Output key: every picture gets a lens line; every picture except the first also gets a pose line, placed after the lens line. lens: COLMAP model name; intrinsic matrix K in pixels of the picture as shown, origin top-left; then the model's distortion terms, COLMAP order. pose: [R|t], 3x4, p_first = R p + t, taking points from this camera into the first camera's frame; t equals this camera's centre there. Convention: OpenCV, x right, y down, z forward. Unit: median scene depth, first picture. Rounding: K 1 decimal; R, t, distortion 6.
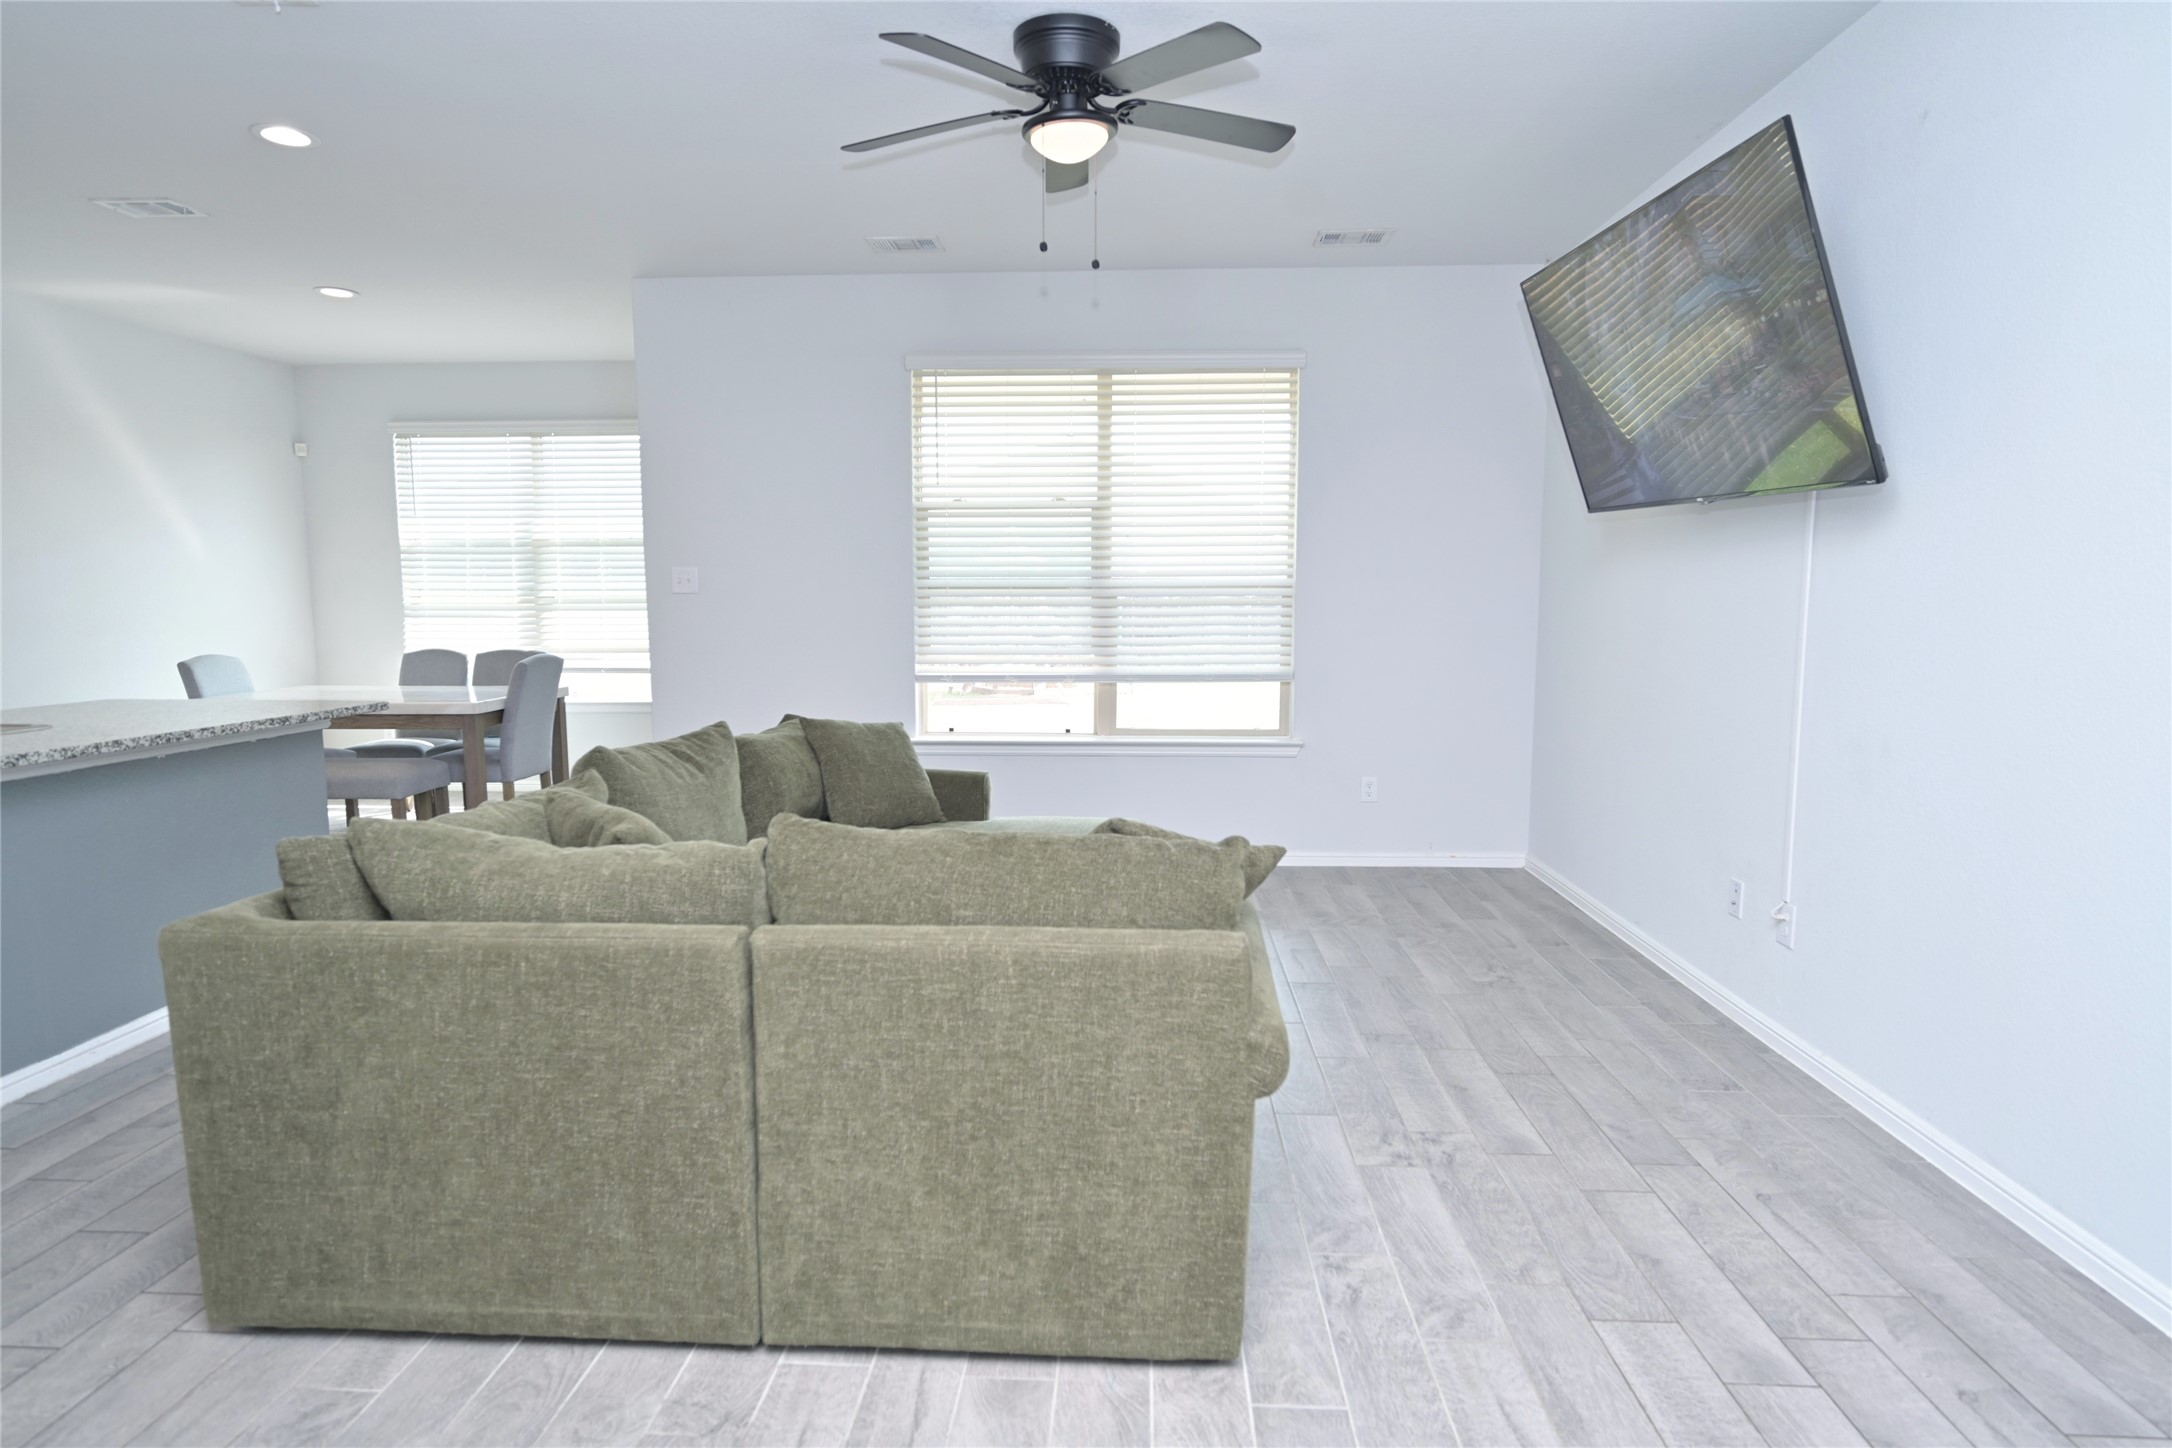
lens RADIAL K [[1114.2, 0, 1085.5], [0, 1114.2, 729.3], [0, 0, 1]] dist [-0.001619, -0.000057]
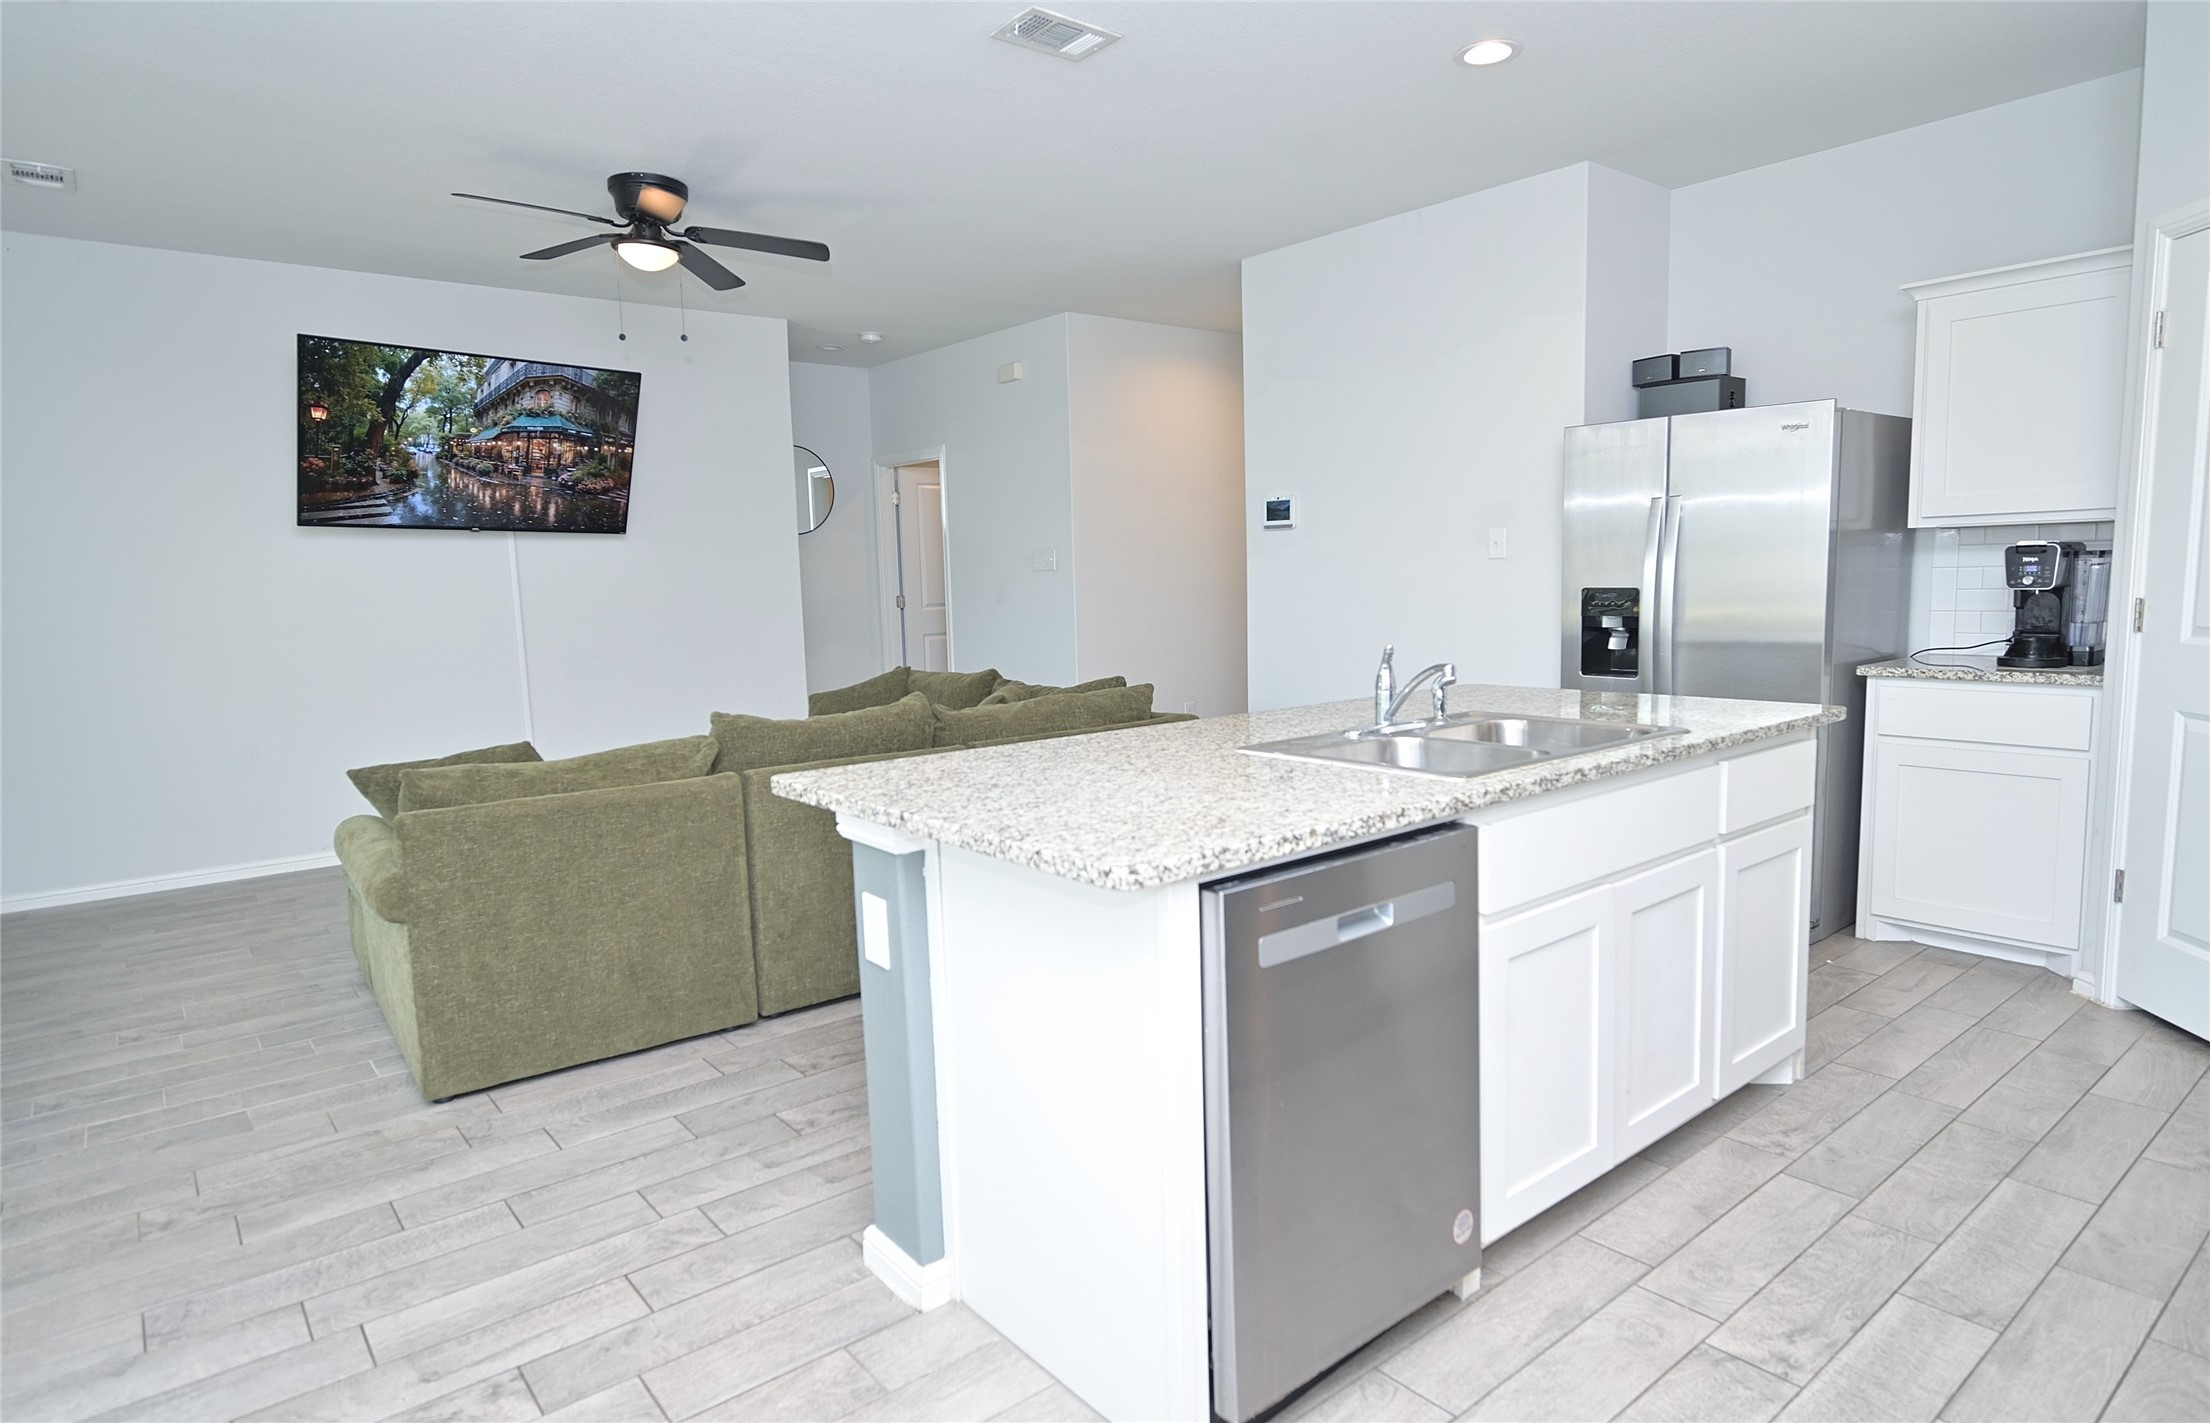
lens RADIAL K [[1240.8, 0, 1111.0], [0, 1240.8, 712.7], [0, 0, 1]] dist [-0.002327, -0.000228]
pose [[-0.673092, -0.067267, 0.736493, -0.886901], [0.115097, 0.974193, 0.194165, -0.116037], [-0.730547, 0.215459, -0.647980, 0.955159]]
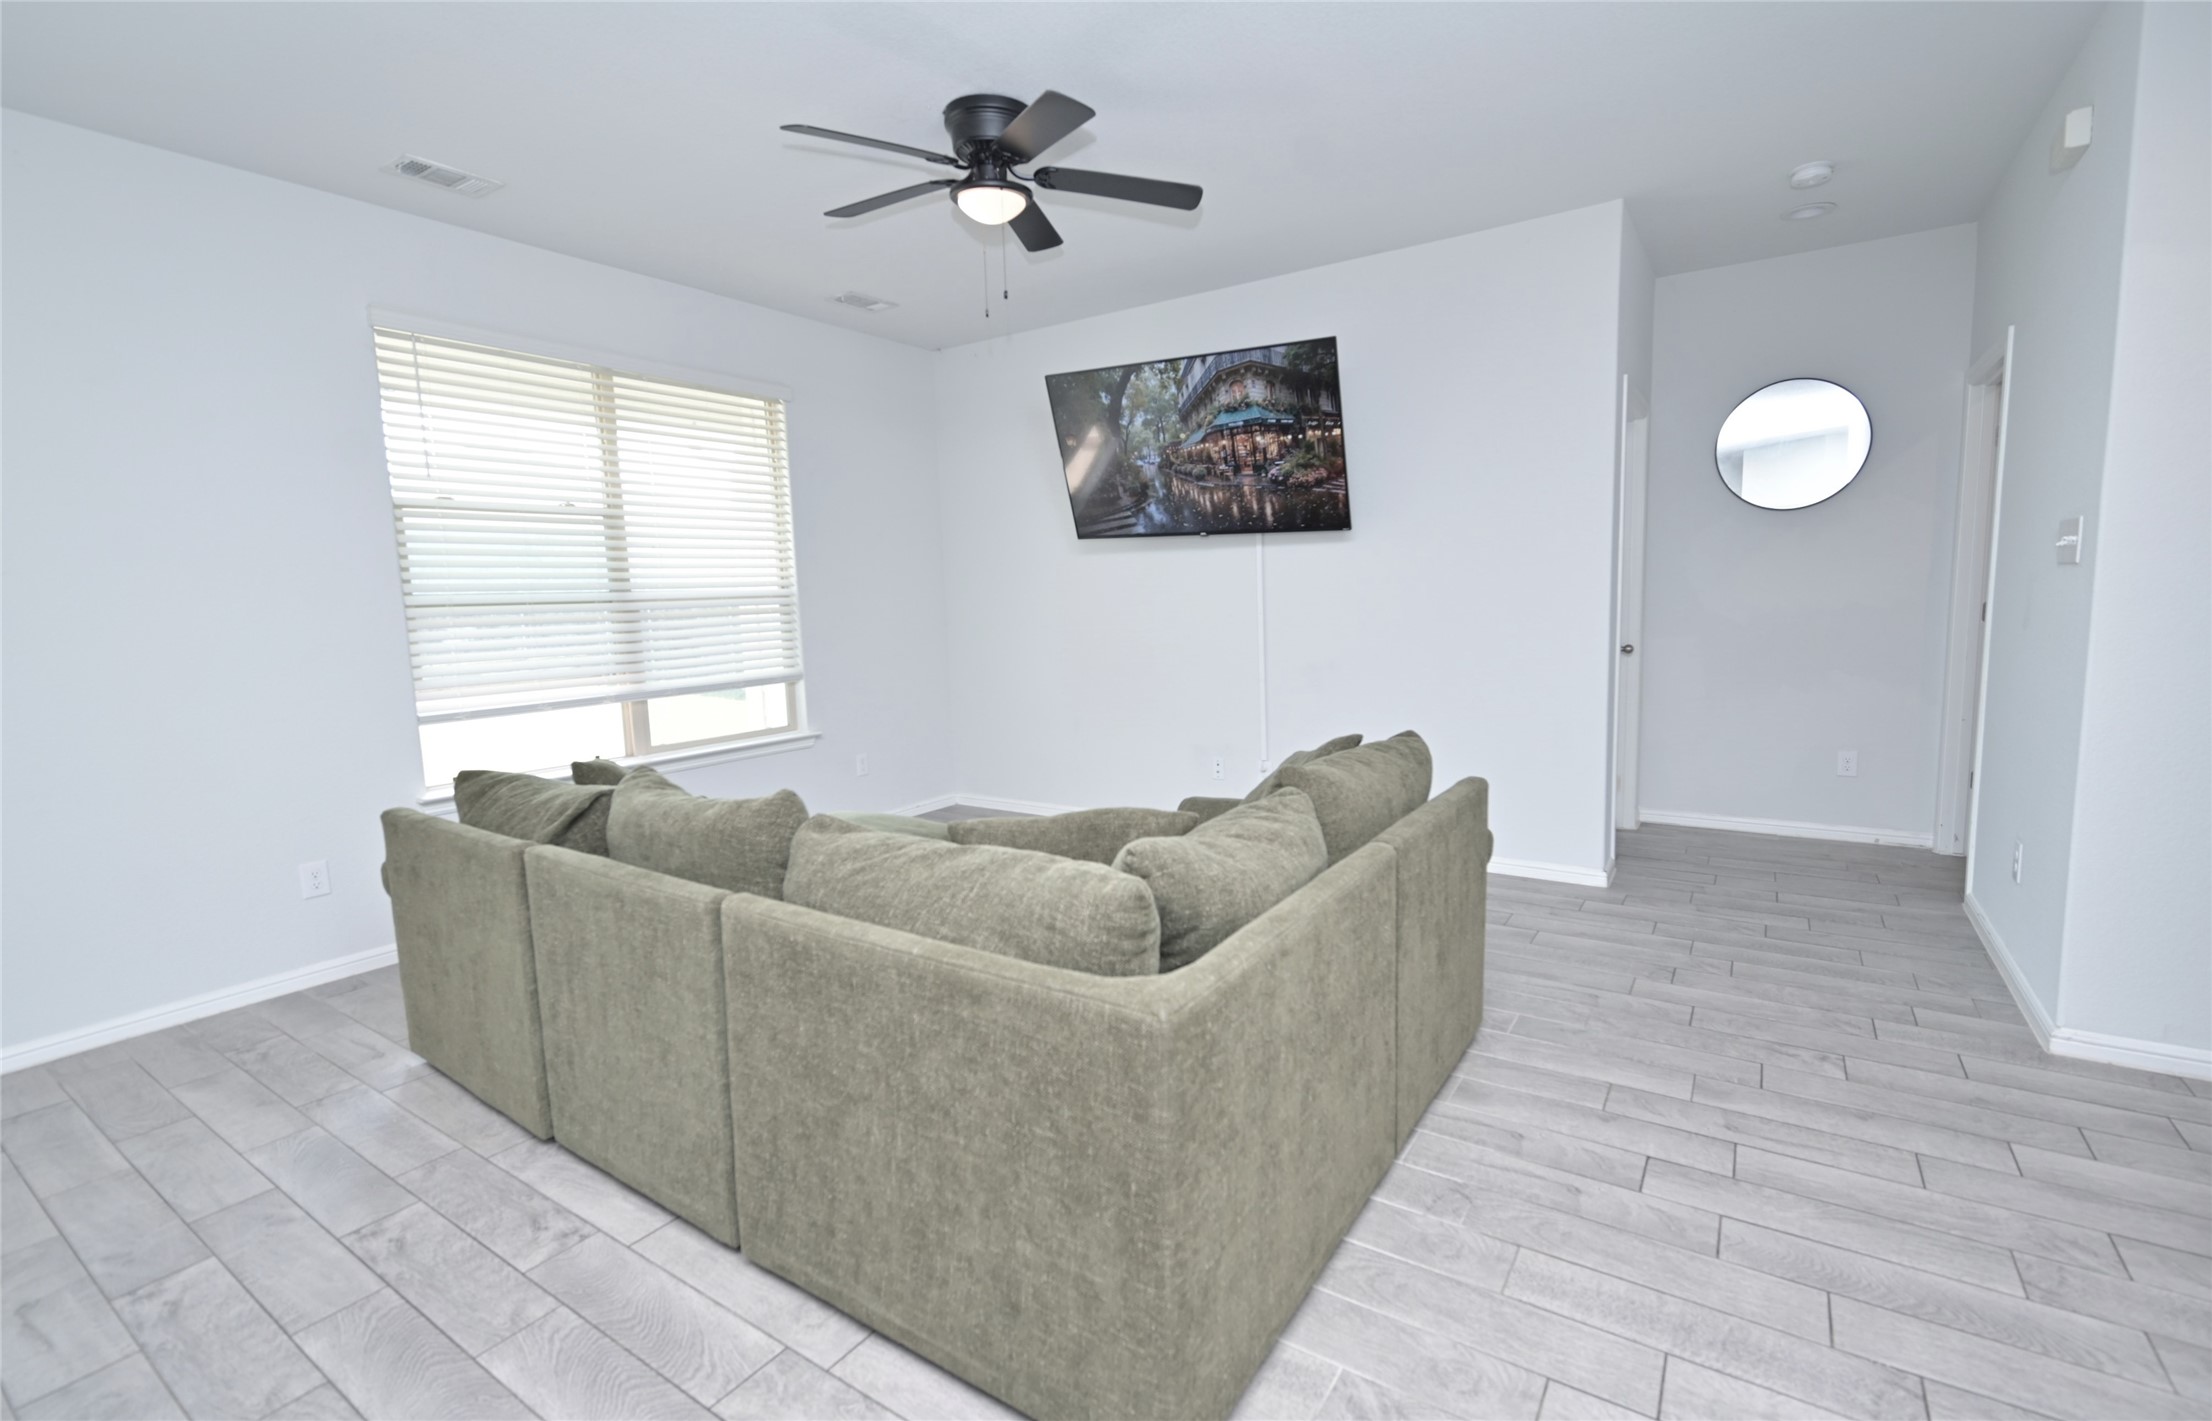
lens RADIAL K [[979.2, 0, 1106.8], [0, 979.2, 709.5], [0, 0, 1]] dist [-0.000943, -0.000223]
pose [[0.517394, -0.115857, 0.847868, -0.490424], [0.132466, 0.989693, 0.054402, -0.026945], [-0.845432, 0.084166, 0.527409, 0.225740]]
